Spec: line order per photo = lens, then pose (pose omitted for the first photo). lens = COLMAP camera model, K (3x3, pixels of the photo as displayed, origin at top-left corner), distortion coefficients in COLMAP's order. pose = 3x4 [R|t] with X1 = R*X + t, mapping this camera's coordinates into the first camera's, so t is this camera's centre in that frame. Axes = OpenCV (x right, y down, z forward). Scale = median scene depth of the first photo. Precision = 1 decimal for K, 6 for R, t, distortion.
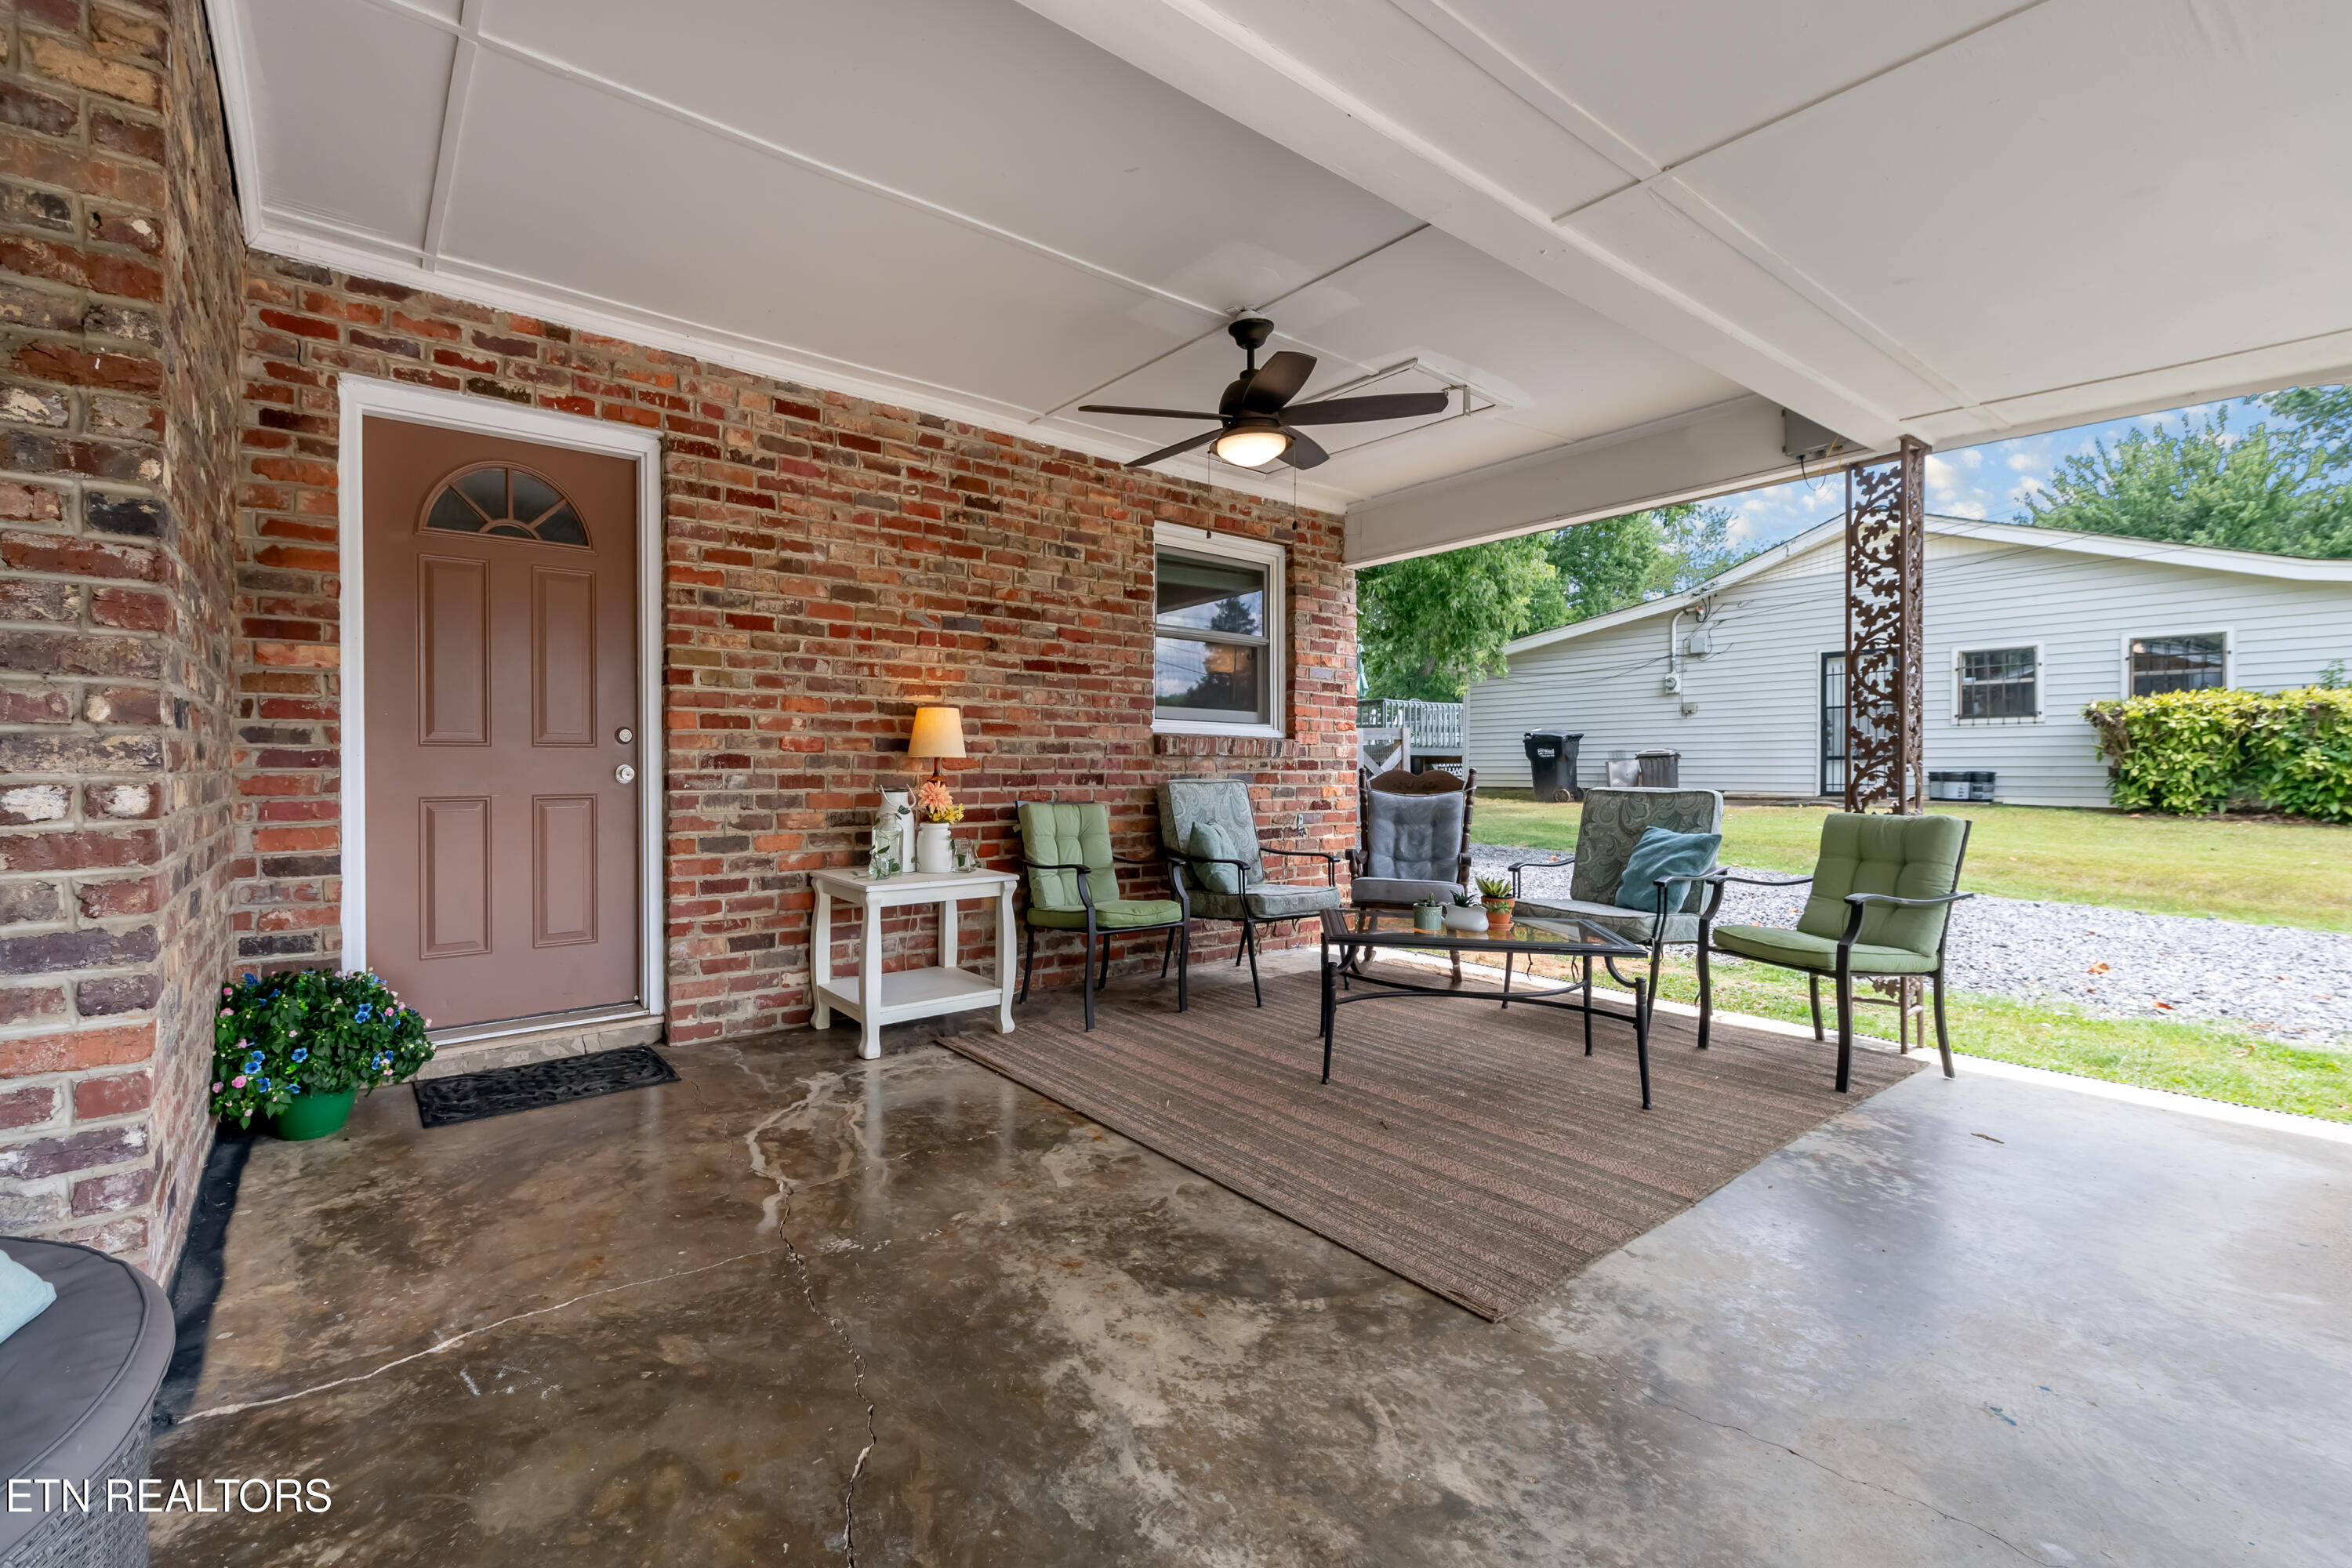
lens RADIAL K [[984.1, 0, 1160.4], [0, 984.1, 756.3], [0, 0, 1]] dist [0.011861, -0.000355]
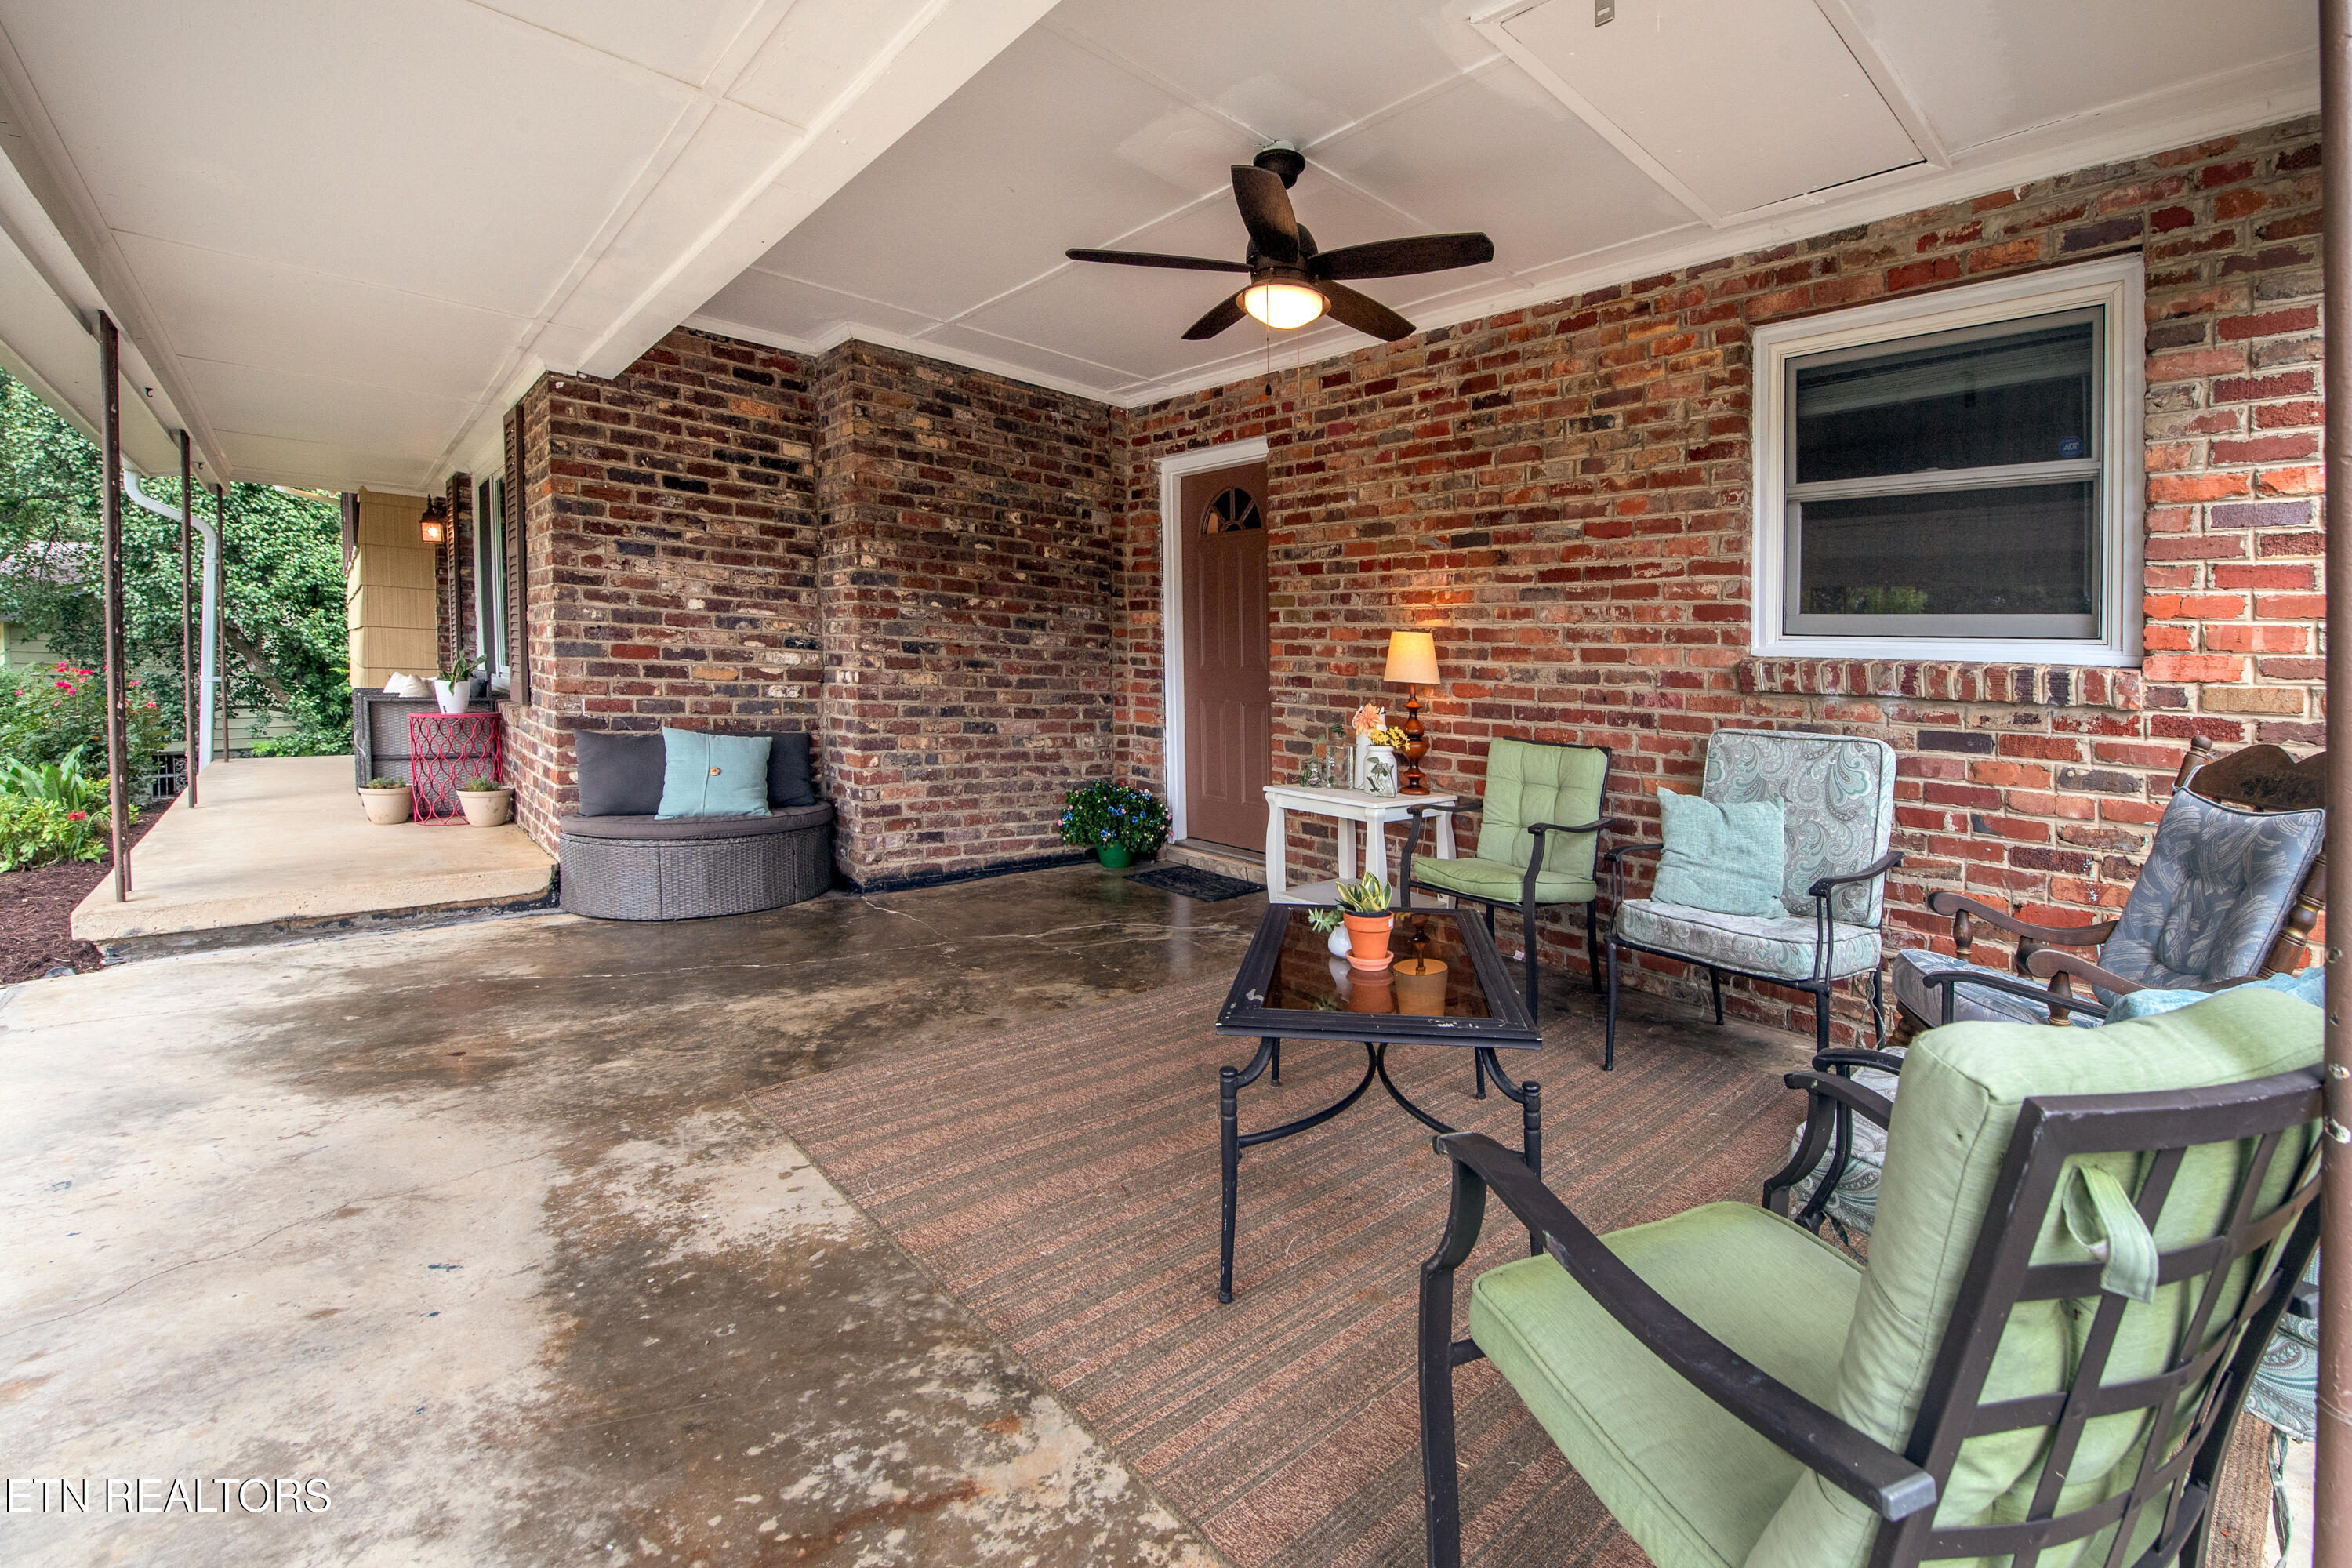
lens RADIAL K [[1037.2, 0, 1174.7], [0, 1037.2, 749.8], [0, 0, 1]] dist [-0.014833, -0.000573]
pose [[0.043007, 0.072532, -0.996438, 0.819761], [-0.035770, 0.996834, 0.071017, 0.003243], [0.998434, 0.032588, 0.045465, 0.727838]]
